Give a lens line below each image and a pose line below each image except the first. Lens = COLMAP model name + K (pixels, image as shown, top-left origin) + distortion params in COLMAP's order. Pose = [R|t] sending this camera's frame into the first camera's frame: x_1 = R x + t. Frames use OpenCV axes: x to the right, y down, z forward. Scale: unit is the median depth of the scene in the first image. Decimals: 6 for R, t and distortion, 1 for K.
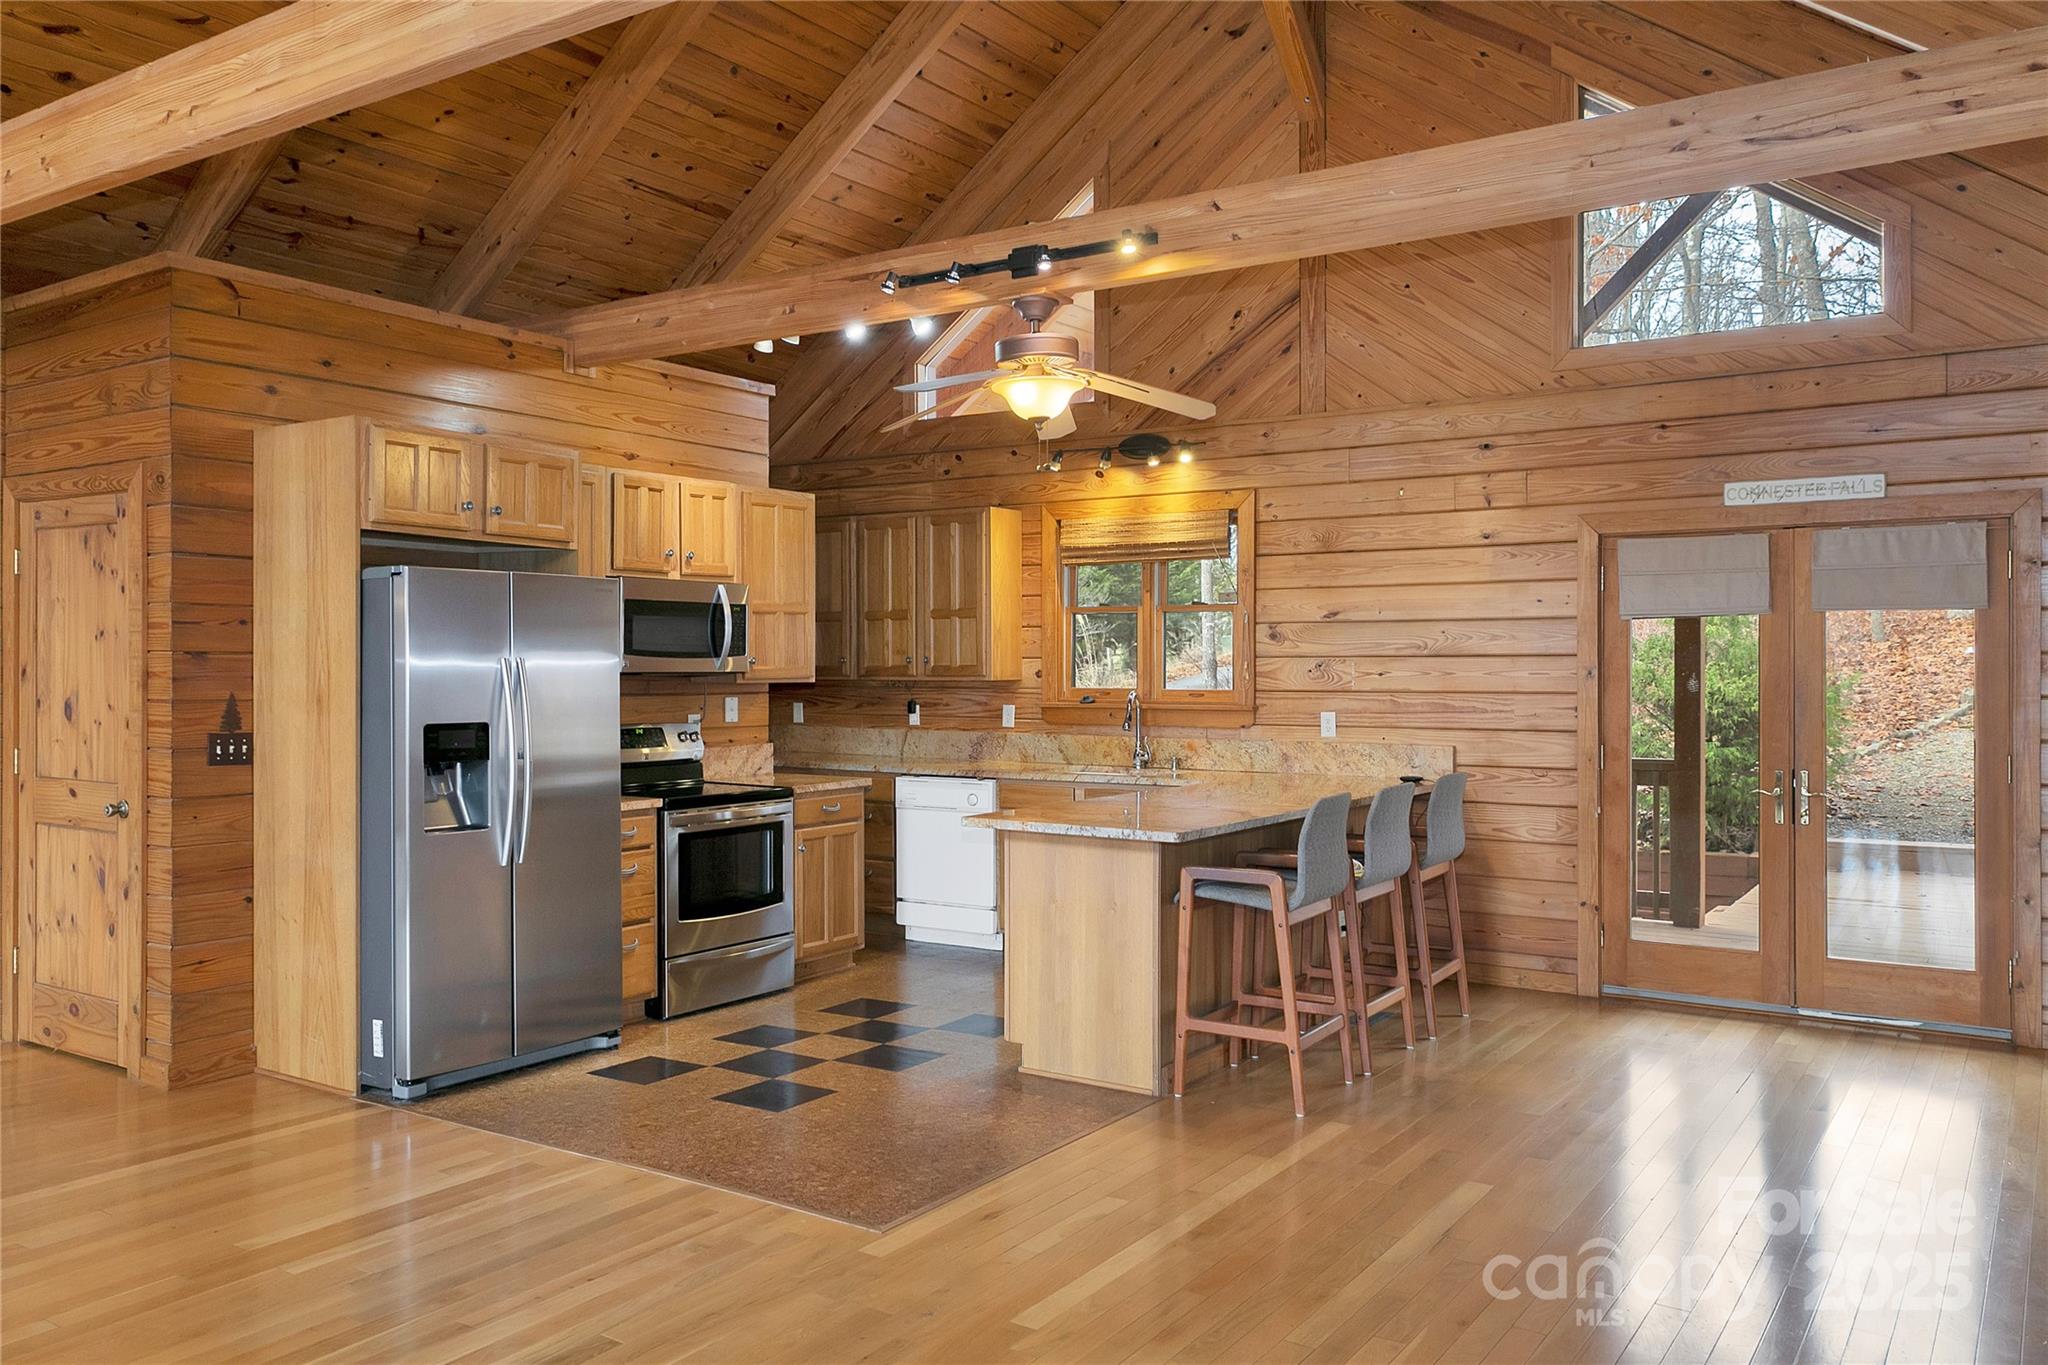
lens RADIAL K [[1567.6, 0, 1021.5], [0, 1567.6, 677.9], [0, 0, 1]] dist [0.014434, 0.001625]
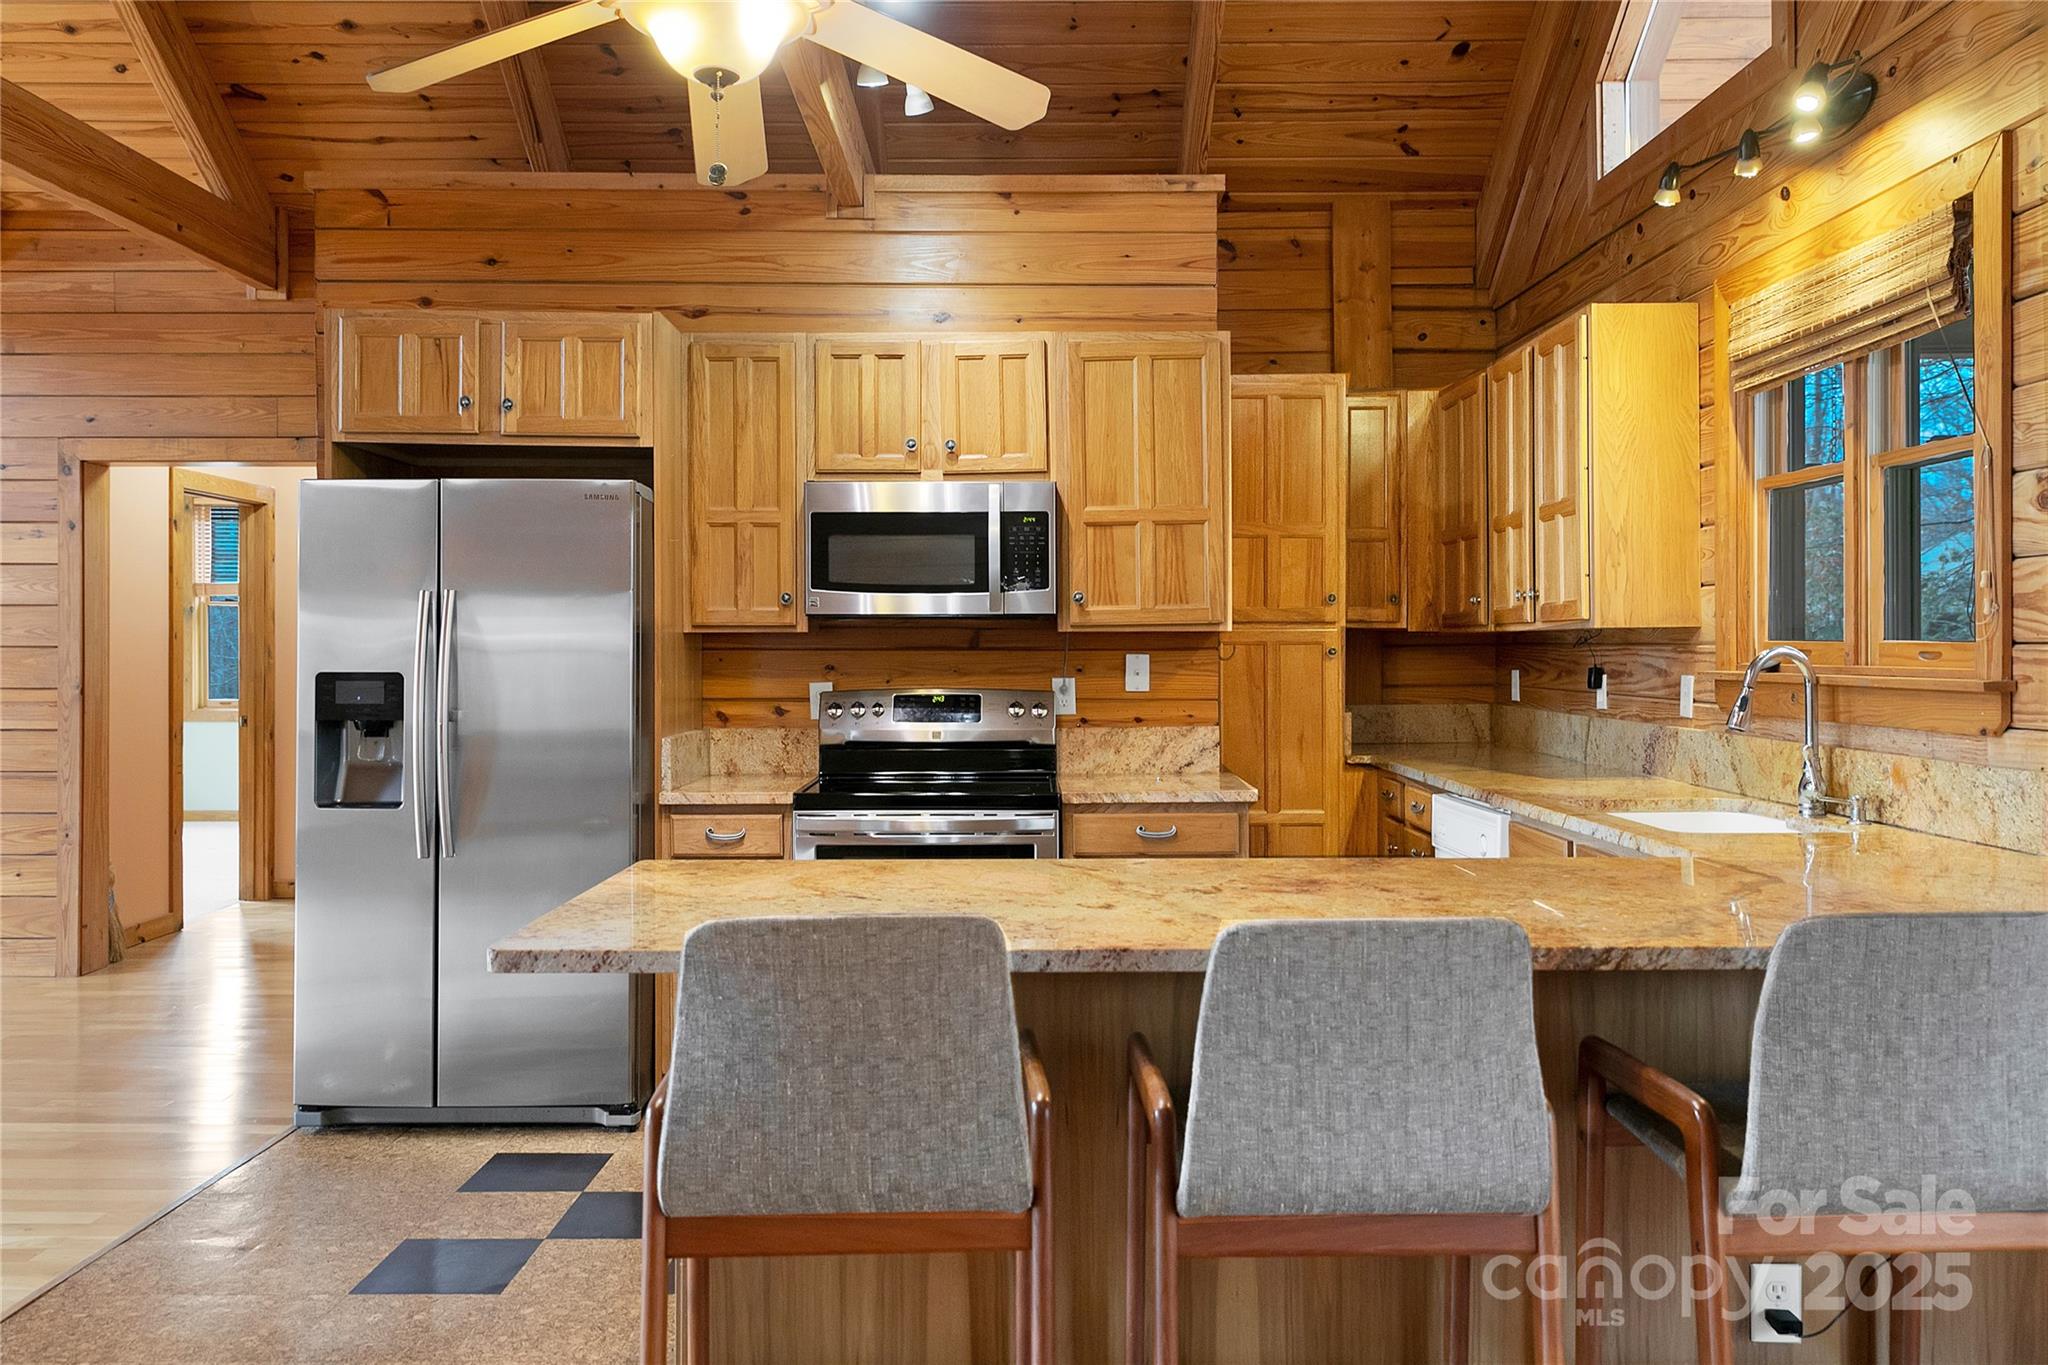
lens RADIAL K [[1567.6, 0, 1023.8], [0, 1567.6, 674.4], [0, 0, 1]] dist [0.014434, 0.001625]
pose [[0.559519, 0.013155, -0.828713, 0.339660], [-0.004523, 0.999908, 0.012818, 0.012218], [0.828805, -0.003423, 0.559527, 0.573553]]
